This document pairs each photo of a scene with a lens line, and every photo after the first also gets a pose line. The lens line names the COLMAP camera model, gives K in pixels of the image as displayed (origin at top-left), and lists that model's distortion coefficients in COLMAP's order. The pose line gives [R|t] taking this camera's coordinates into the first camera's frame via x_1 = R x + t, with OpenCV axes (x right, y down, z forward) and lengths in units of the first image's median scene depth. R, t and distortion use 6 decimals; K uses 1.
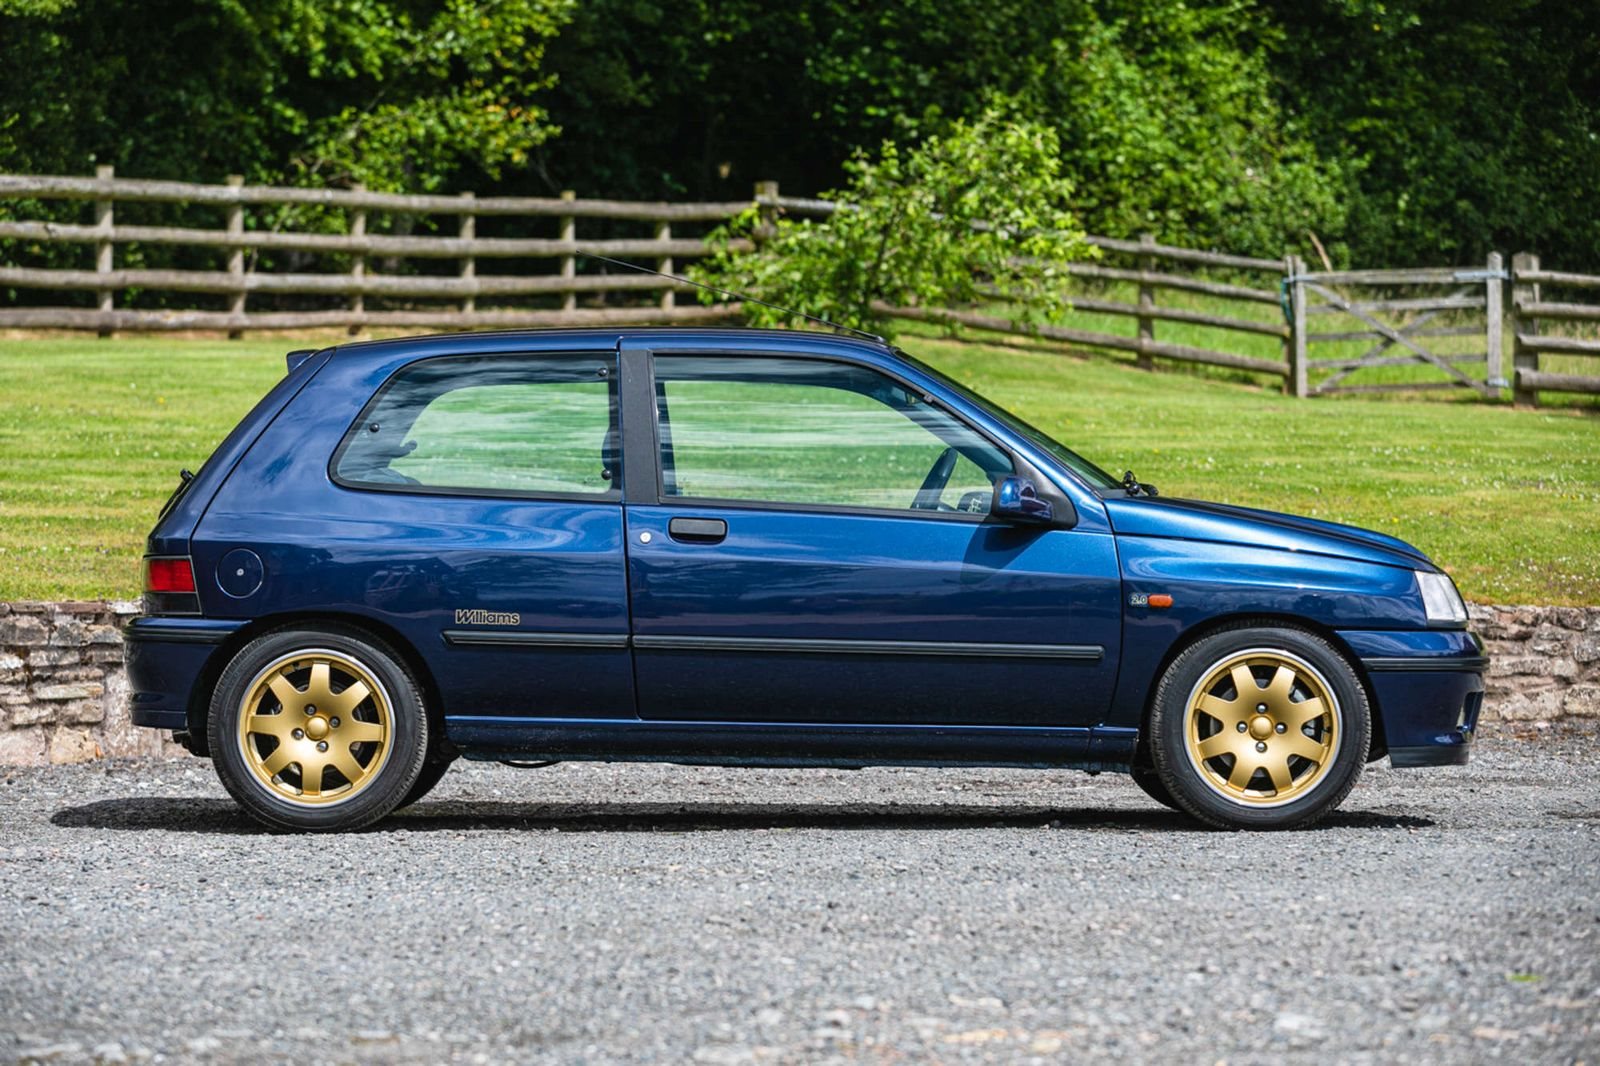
lens RADIAL K [[4888.1, 0, 800.0], [0, 4888.1, 533.0], [0, 0, 1]] dist [-0.052576, -0.703005]
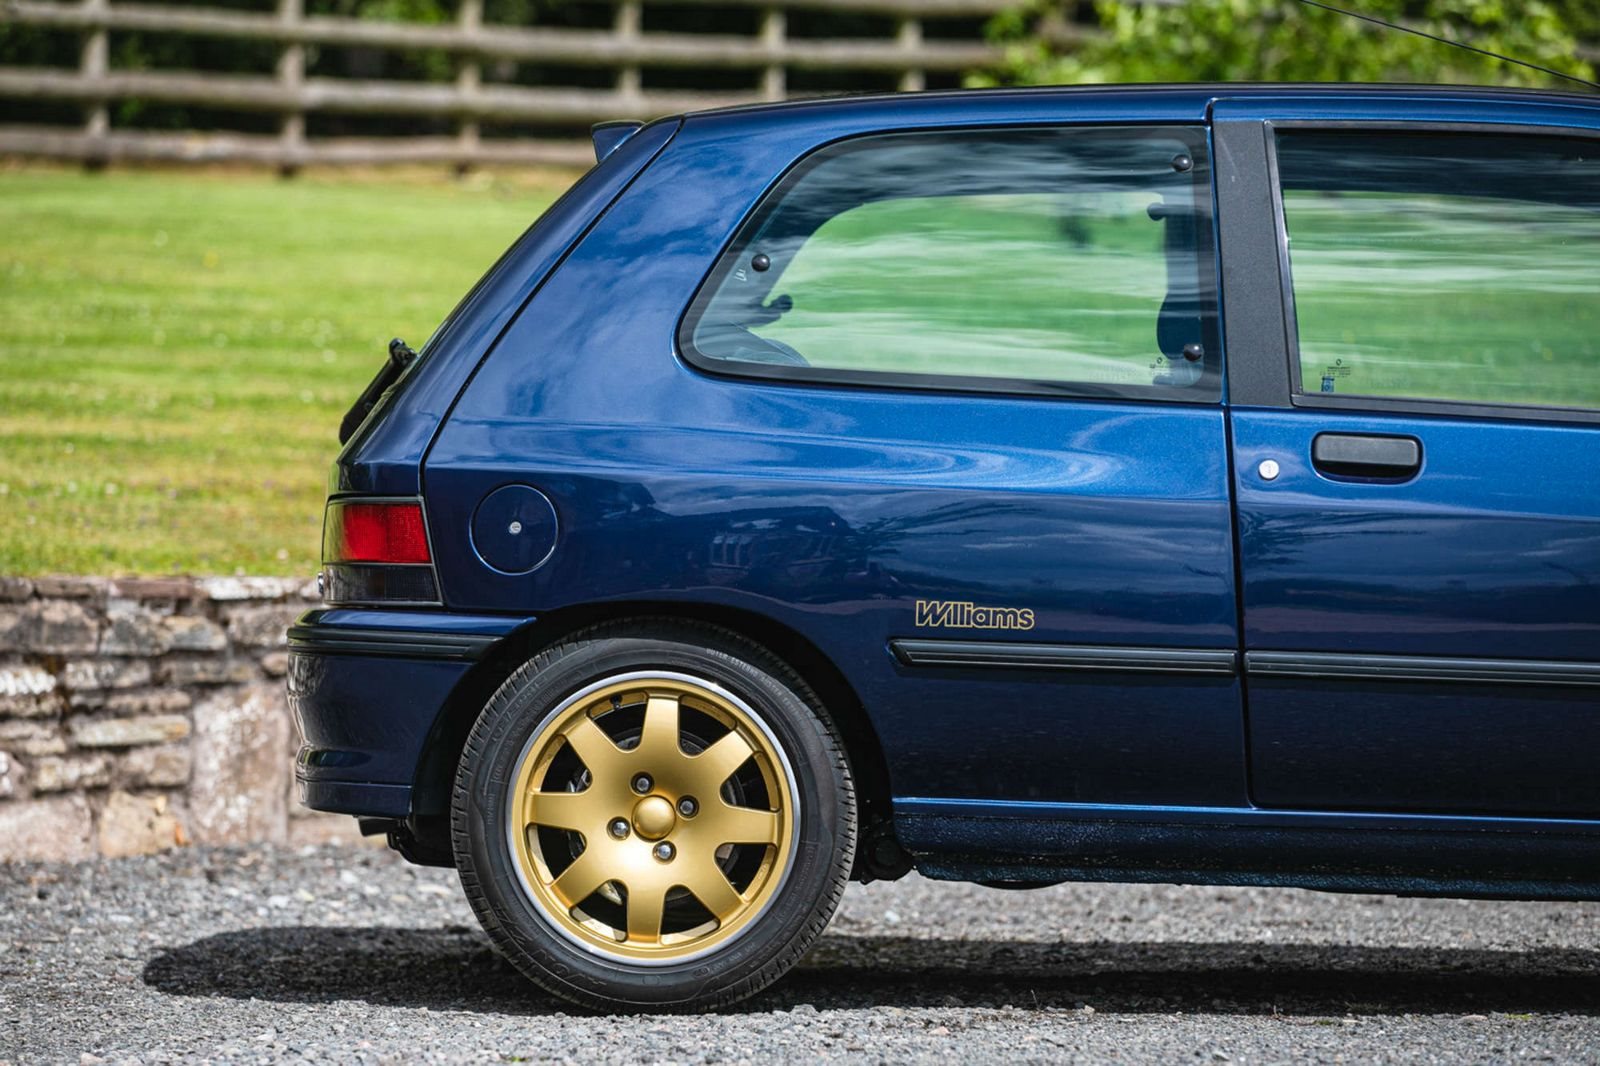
lens RADIAL K [[6660.9, 0, 800.0], [0, 6660.9, 533.0], [0, 0, 1]] dist [0.248105, 4.544600]
pose [[0.999648, 0.008188, -0.025227, -0.050976], [-0.008005, 0.999941, 0.007349, 0.002322], [0.025286, -0.007144, 0.999655, 0.208994]]
